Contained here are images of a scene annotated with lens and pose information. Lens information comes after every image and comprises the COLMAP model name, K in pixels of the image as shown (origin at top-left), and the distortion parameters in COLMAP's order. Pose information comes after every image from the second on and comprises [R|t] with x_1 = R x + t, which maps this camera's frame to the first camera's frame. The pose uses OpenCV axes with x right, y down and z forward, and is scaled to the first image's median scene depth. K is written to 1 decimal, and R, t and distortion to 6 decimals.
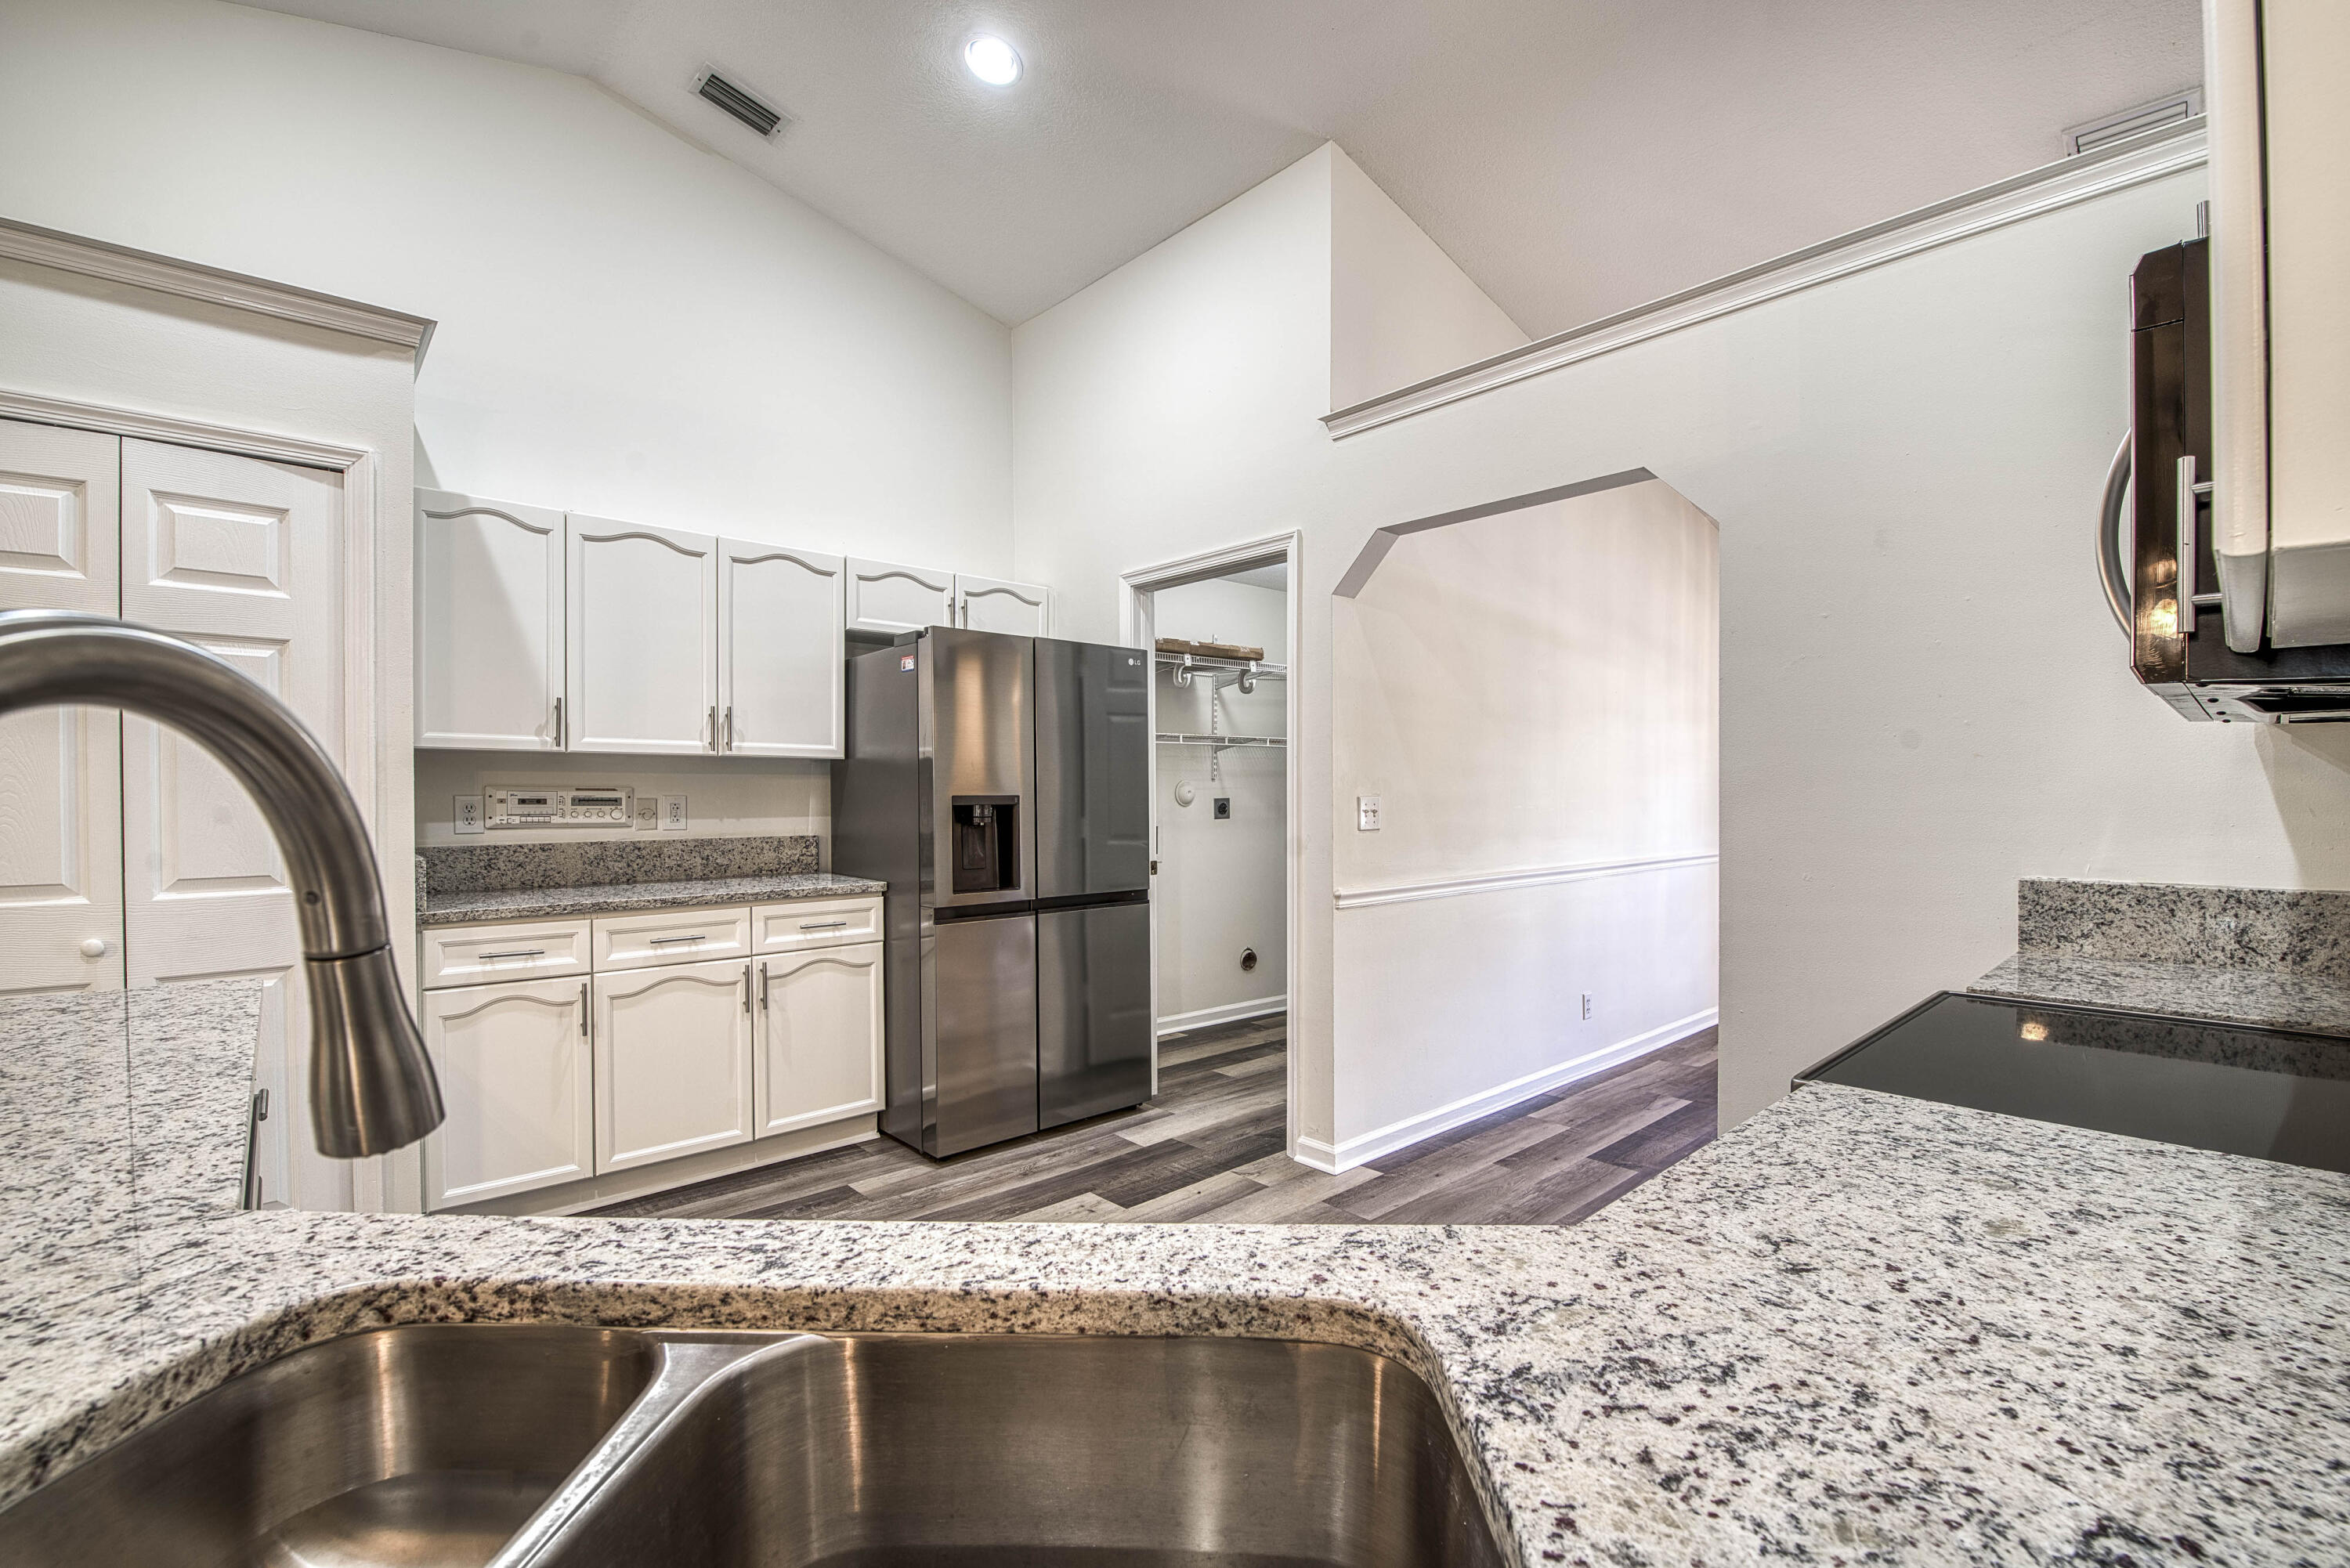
lens RADIAL K [[1010.0, 0, 1202.1], [0, 1010.0, 805.1], [0, 0, 1]] dist [-0.002684, -0.010044]
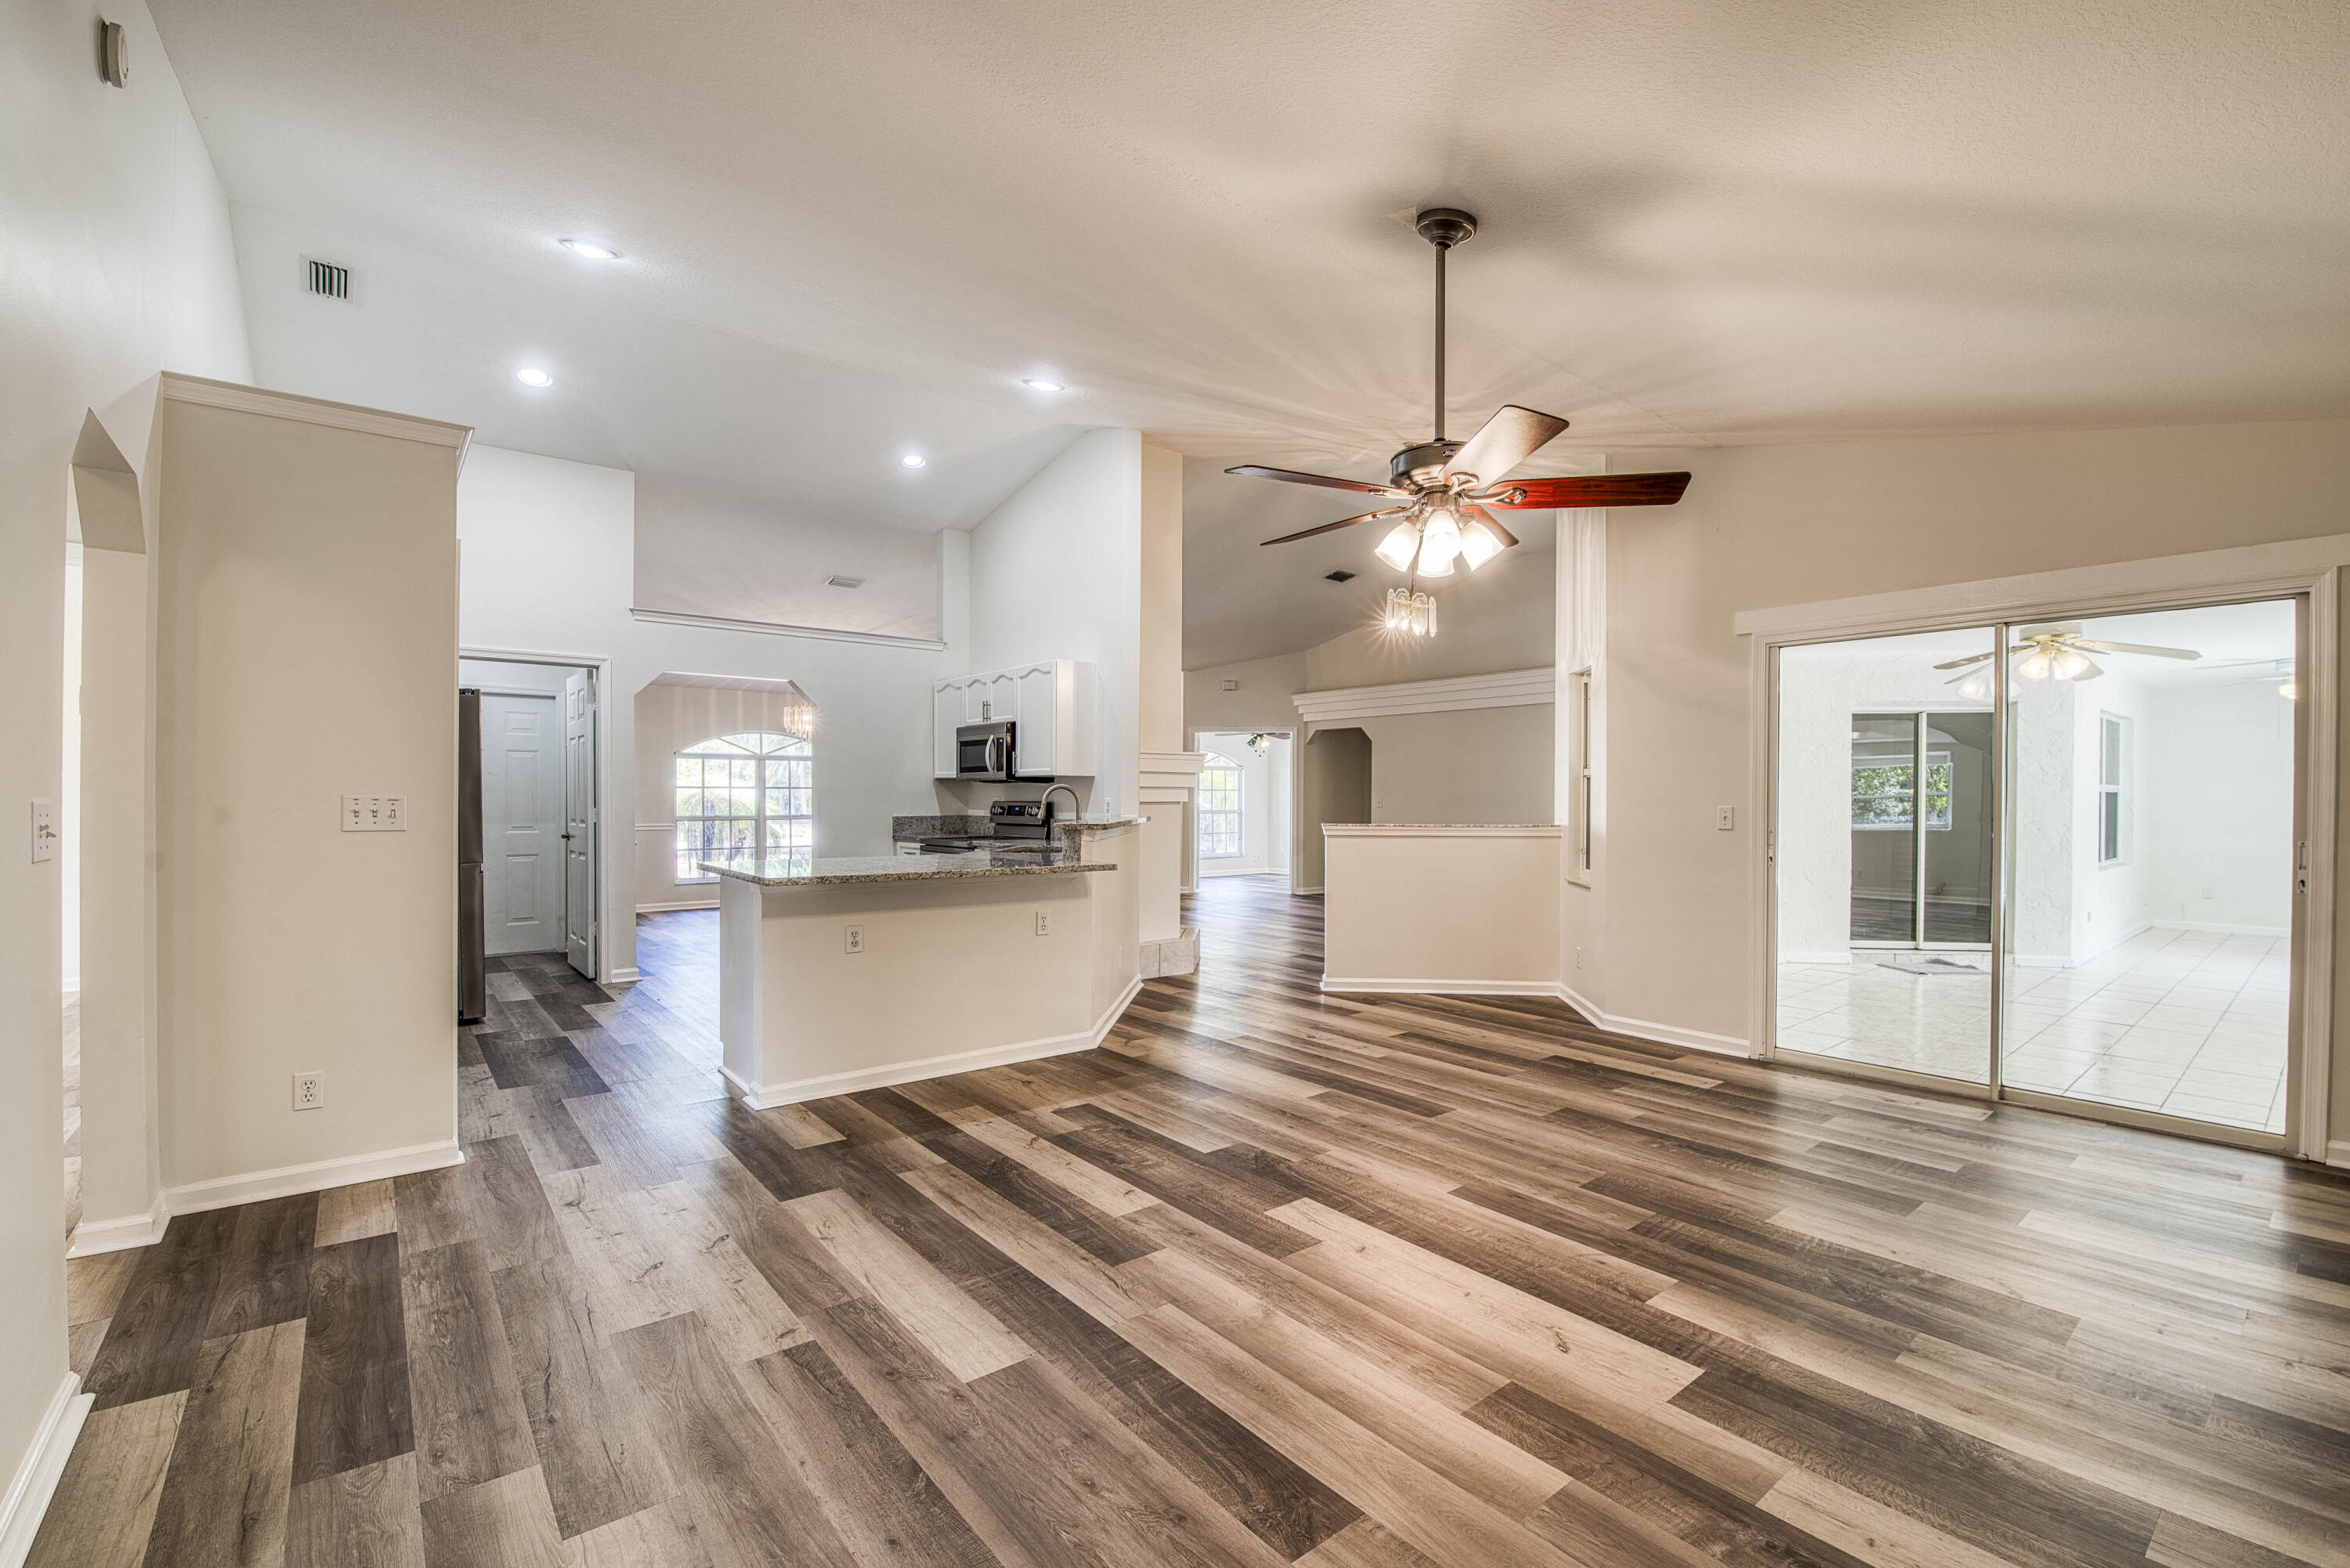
lens RADIAL K [[1010.0, 0, 1202.1], [0, 1010.0, 805.1], [0, 0, 1]] dist [-0.002684, -0.010044]
pose [[0.057147, -0.006889, 0.998342, -1.759681], [0.011037, 0.999919, 0.006268, 0.011153], [-0.998305, 0.010660, 0.057219, -0.241320]]
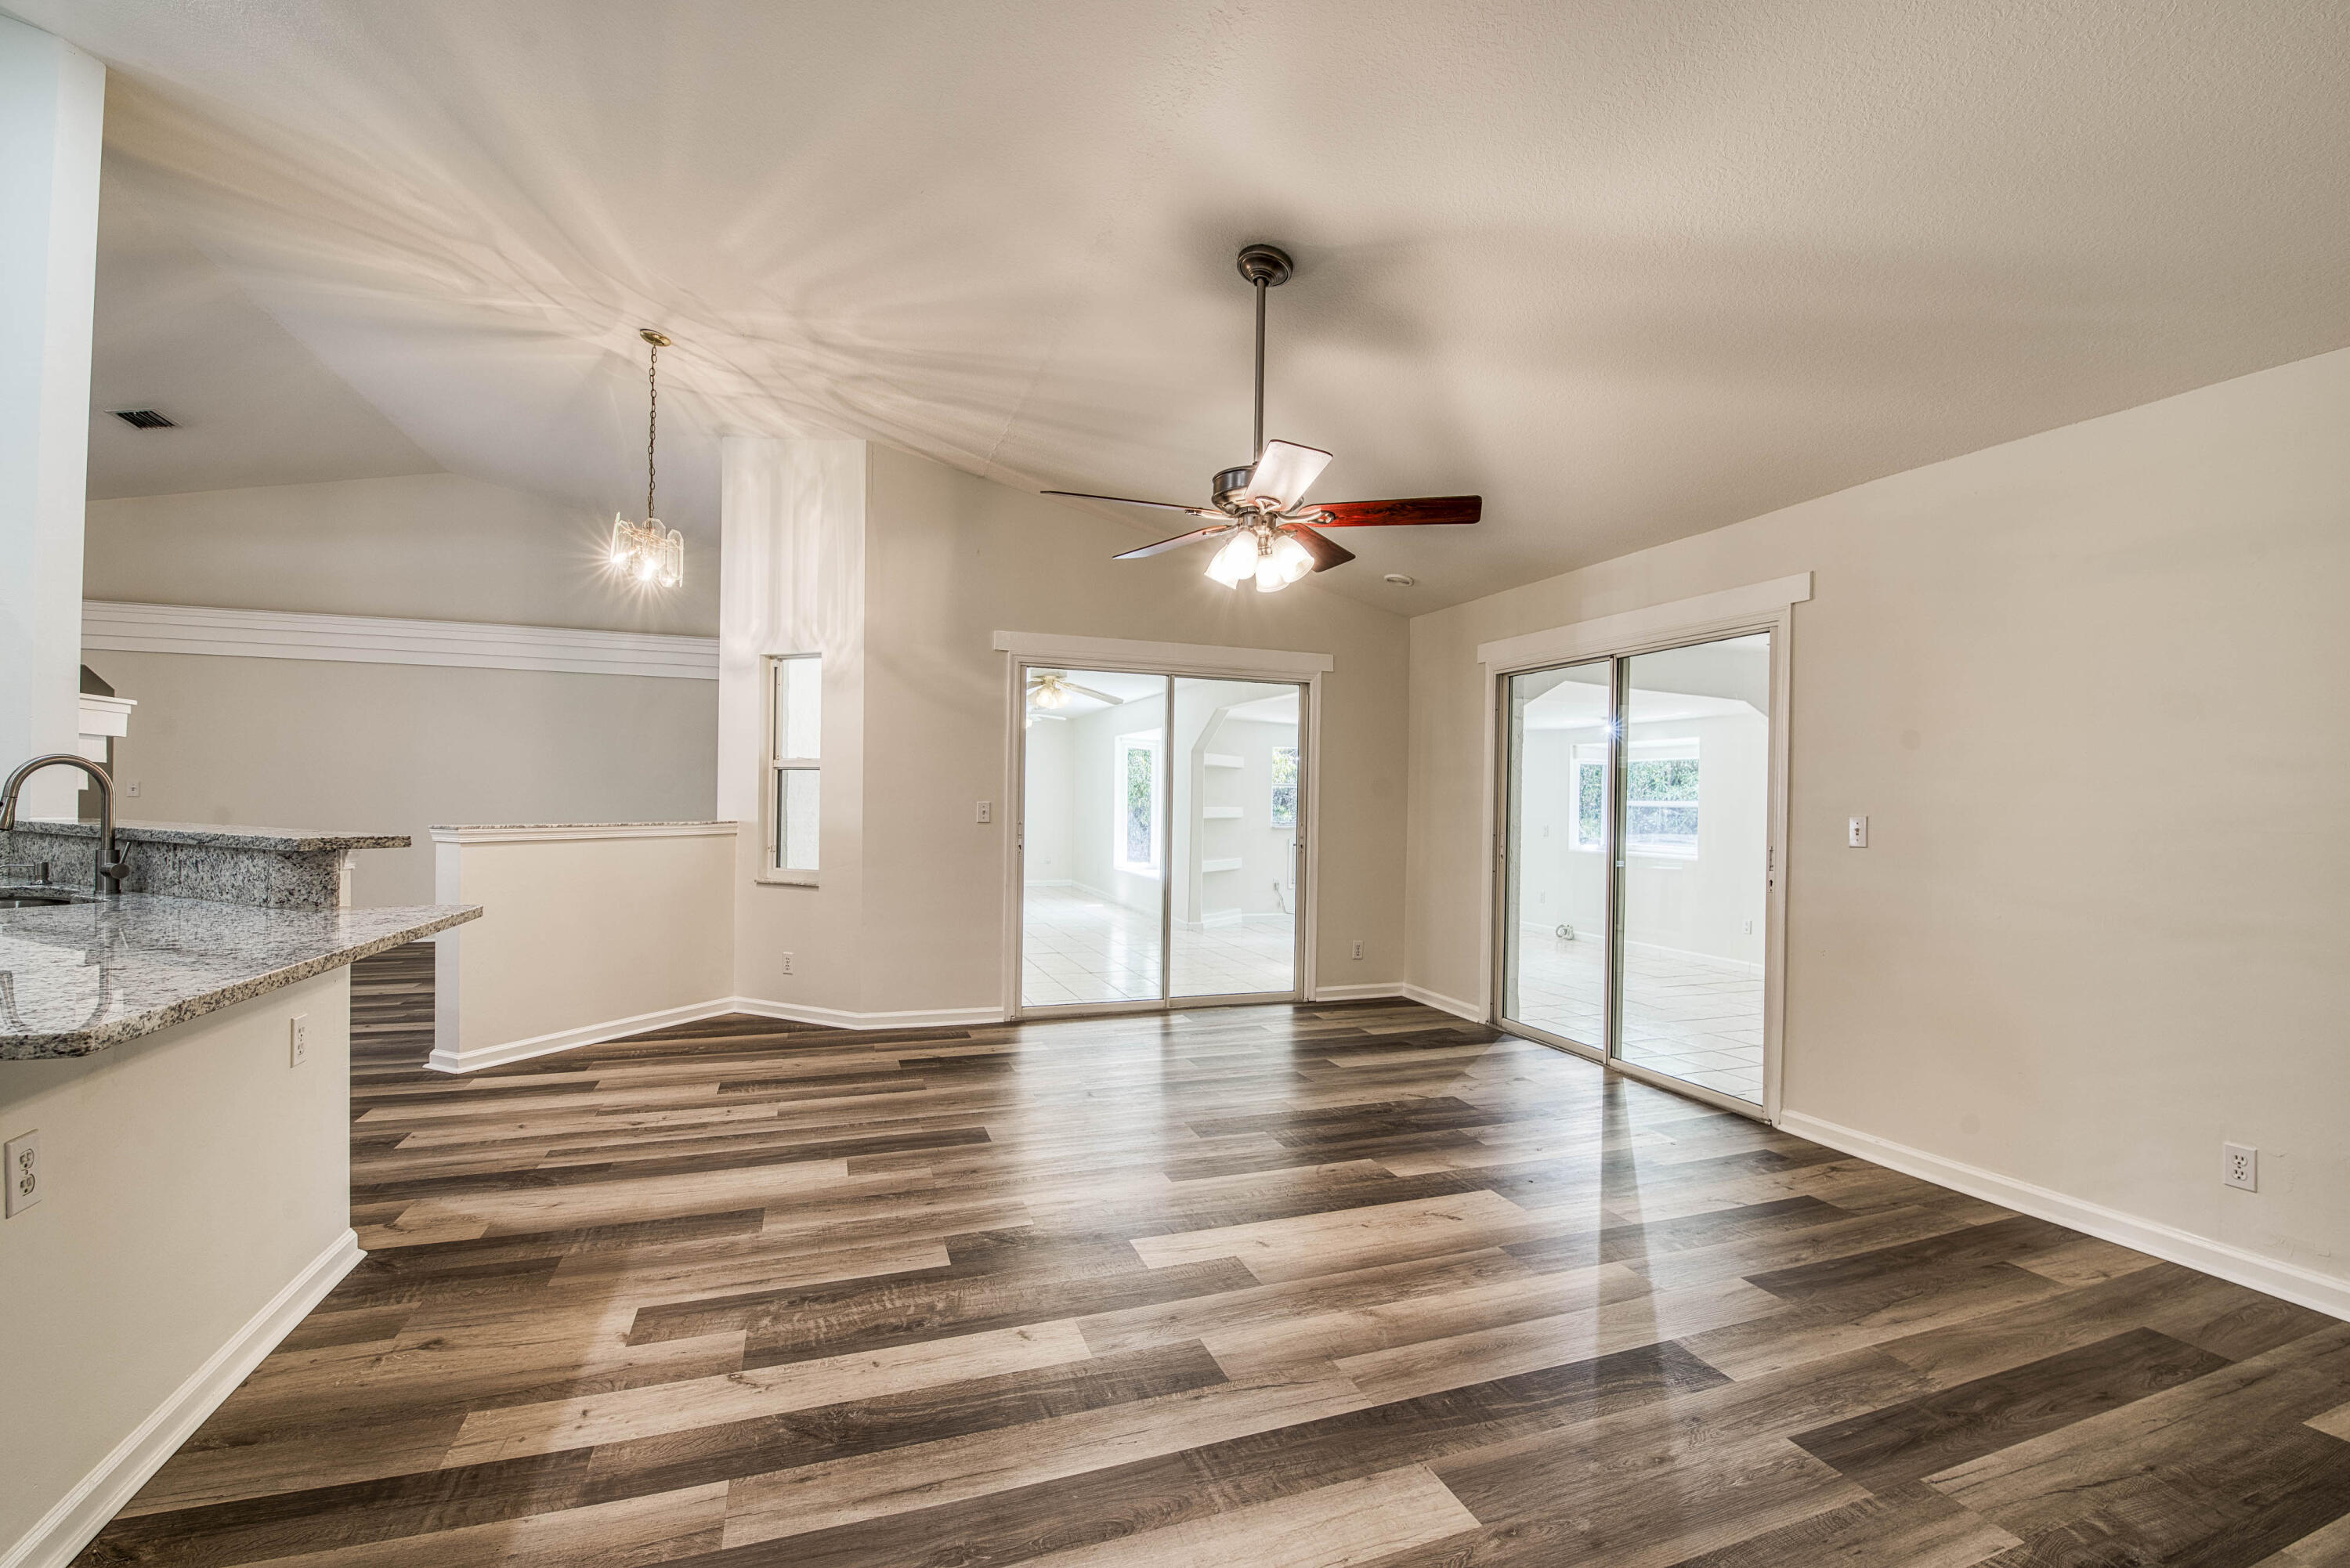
lens RADIAL K [[1010.0, 0, 1202.1], [0, 1010.0, 805.1], [0, 0, 1]] dist [-0.002684, -0.010044]
pose [[-0.926466, -0.016681, 0.376007, -1.200280], [-0.010058, 0.999758, 0.019569, 0.000432], [-0.376243, 0.014348, -0.926410, 0.463022]]
